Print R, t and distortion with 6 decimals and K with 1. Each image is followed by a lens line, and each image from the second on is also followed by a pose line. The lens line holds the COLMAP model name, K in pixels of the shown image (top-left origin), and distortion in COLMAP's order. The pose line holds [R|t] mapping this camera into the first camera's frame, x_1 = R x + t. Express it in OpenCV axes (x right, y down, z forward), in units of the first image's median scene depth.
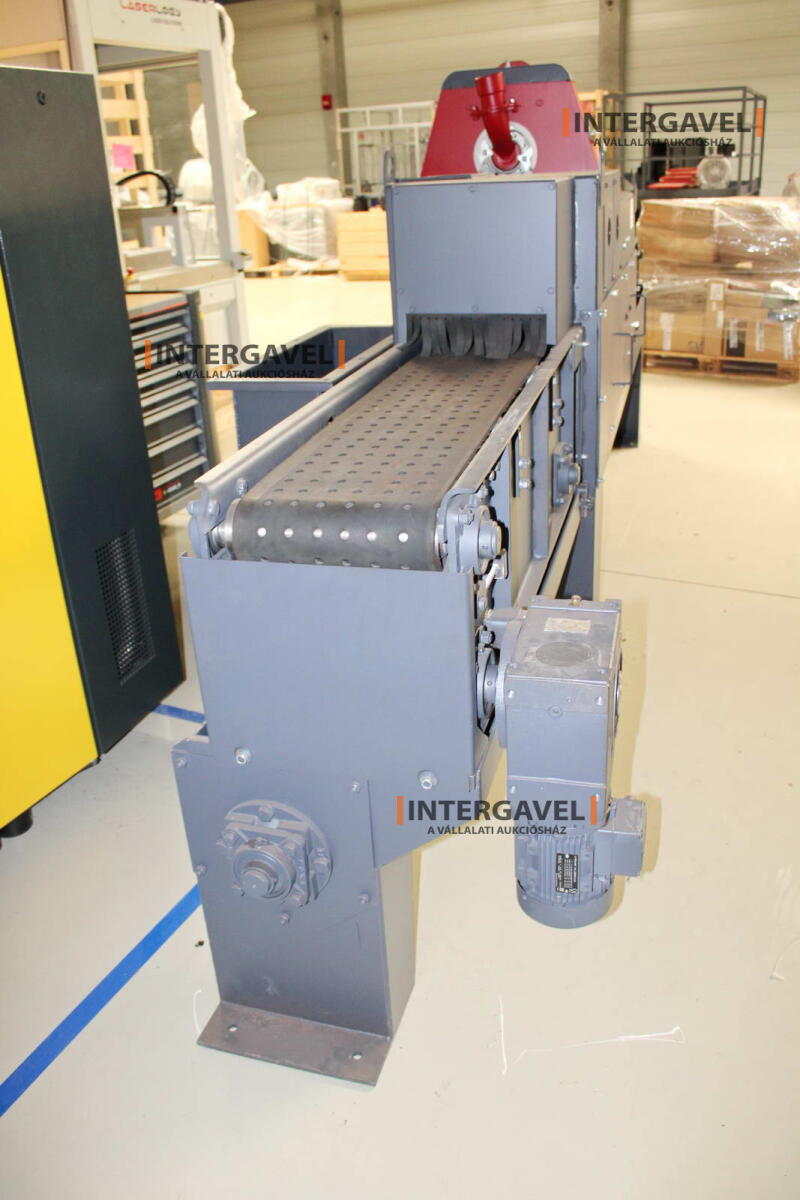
lens RADIAL K [[1015.5, 0, 400.0], [0, 1015.5, 600.0], [0, 0, 1]] dist [-0.165153, 0.149967]
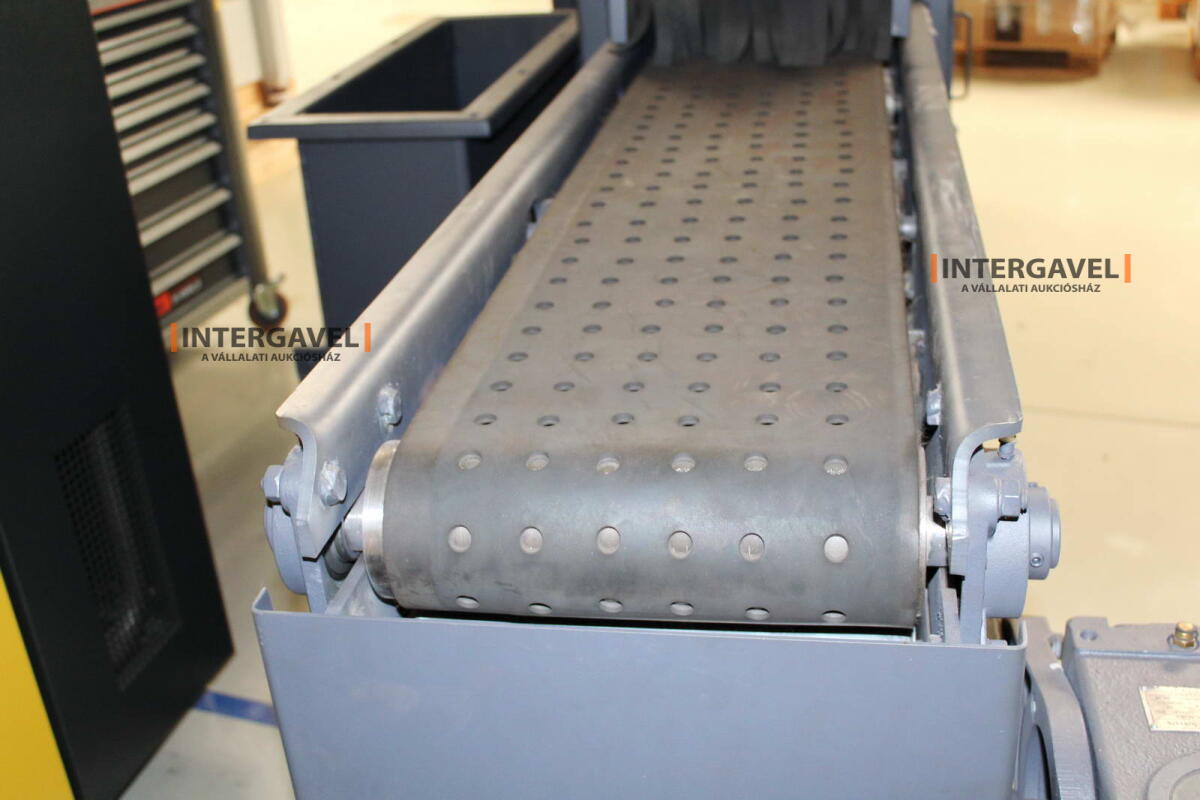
lens RADIAL K [[1236.9, 0, 600.0], [0, 1236.9, 400.0], [0, 0, 1]] dist [-0.088586, -0.009730]
pose [[0.992468, -0.061029, 0.106221, -0.065225], [0.056766, 0.997473, 0.042713, -0.069430], [-0.108560, -0.036361, 0.993425, 0.255605]]
